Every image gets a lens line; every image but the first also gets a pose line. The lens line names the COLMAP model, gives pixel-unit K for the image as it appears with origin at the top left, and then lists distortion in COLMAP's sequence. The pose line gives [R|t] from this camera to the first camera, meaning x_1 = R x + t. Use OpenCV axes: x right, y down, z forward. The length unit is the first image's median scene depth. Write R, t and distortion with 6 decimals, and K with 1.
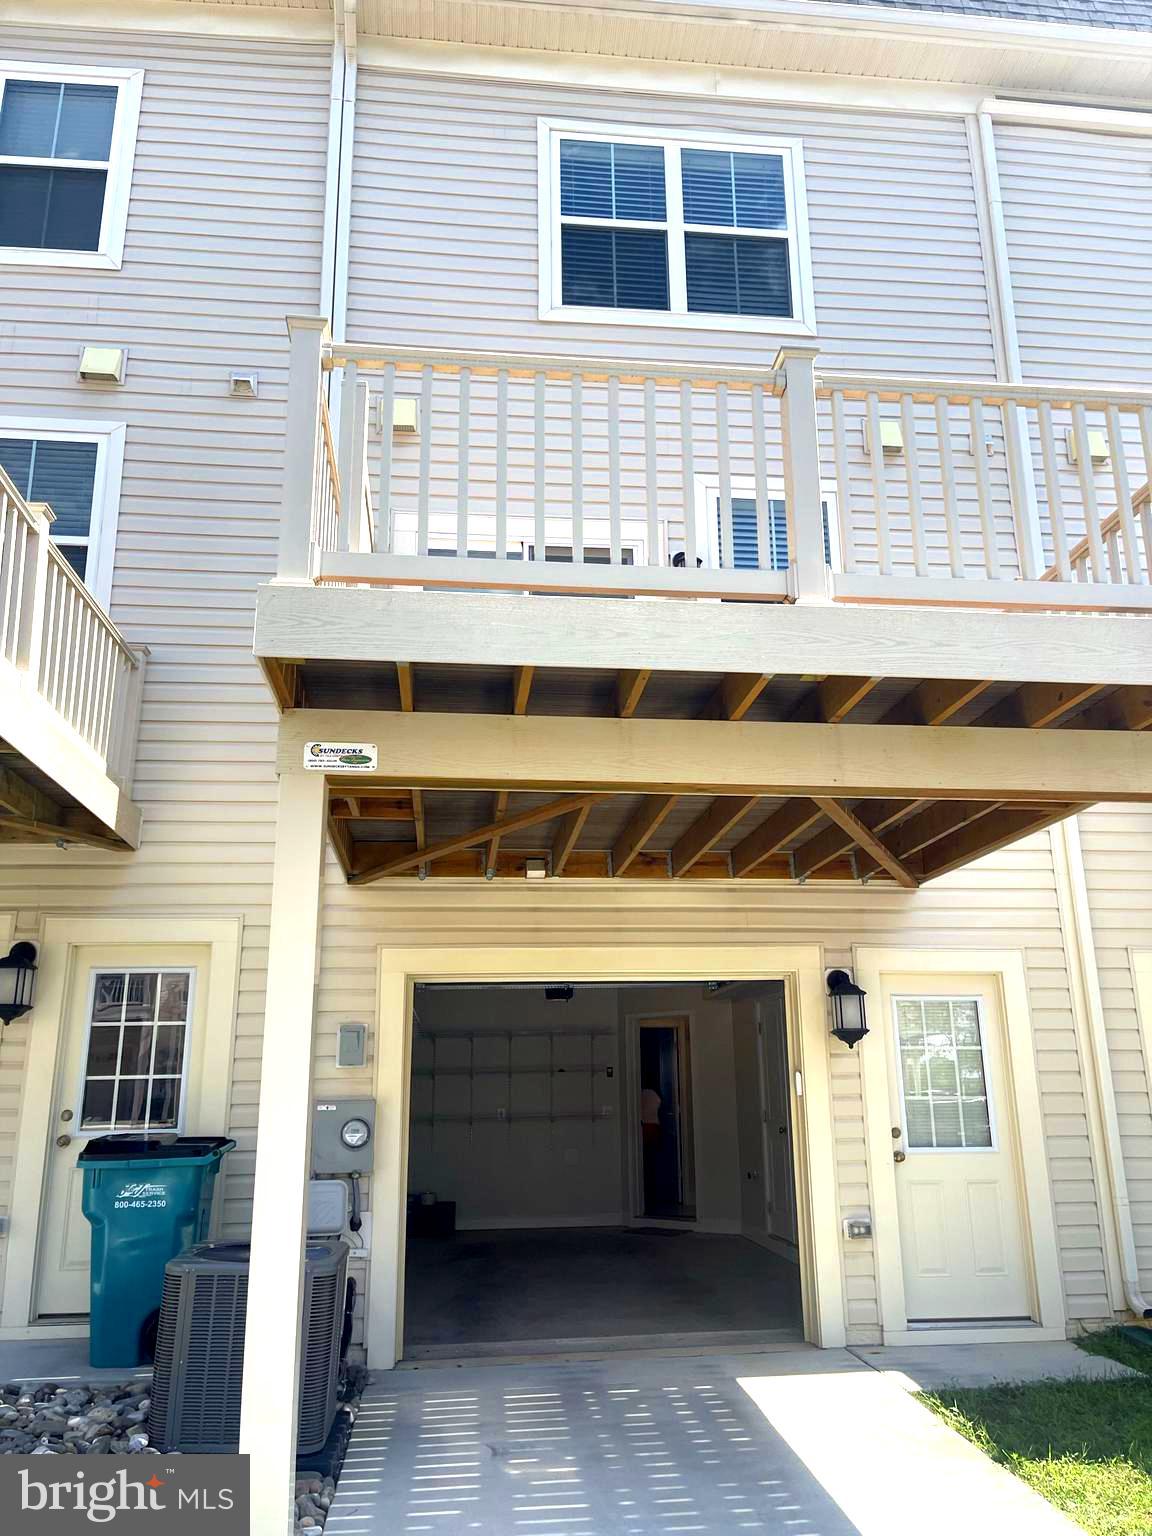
lens RADIAL K [[1166.9, 0, 576.0], [0, 1166.9, 768.0], [0, 0, 1]] dist [0.067440, -0.086582]
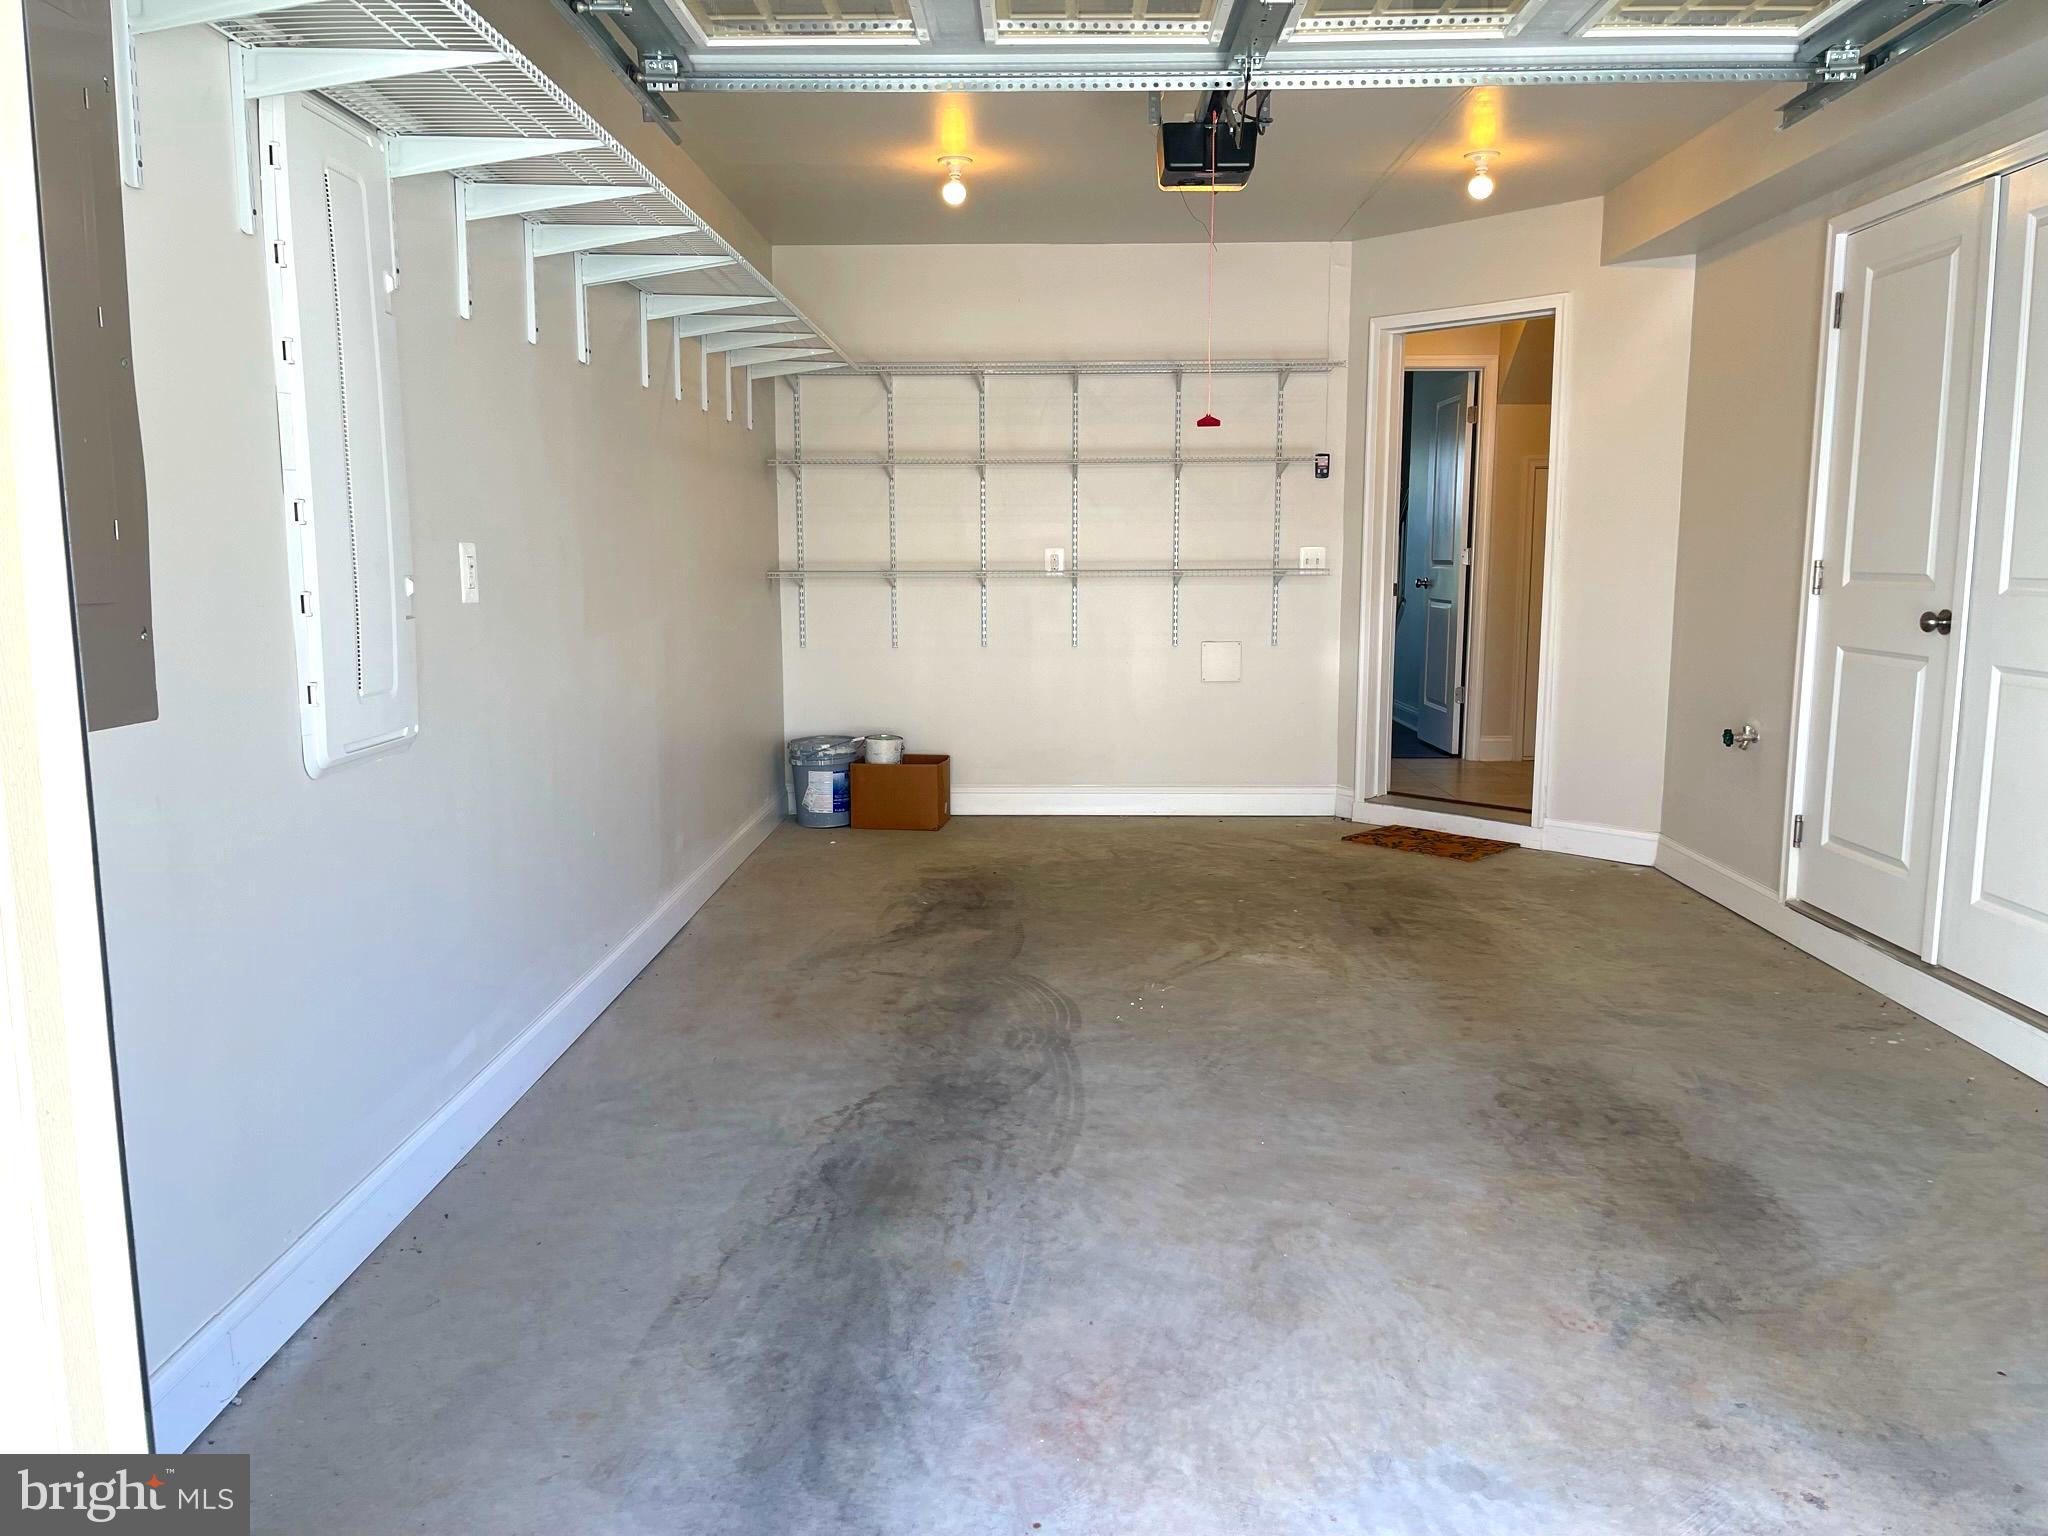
lens RADIAL K [[1555.9, 0, 1057.2], [0, 1555.9, 773.9], [0, 0, 1]] dist [0.067440, -0.086582]
pose [[0.995064, 0.027500, -0.095348, -0.008135], [0.014001, 0.912319, 0.409241, 0.139291], [0.098242, -0.408556, 0.907431, 0.475068]]
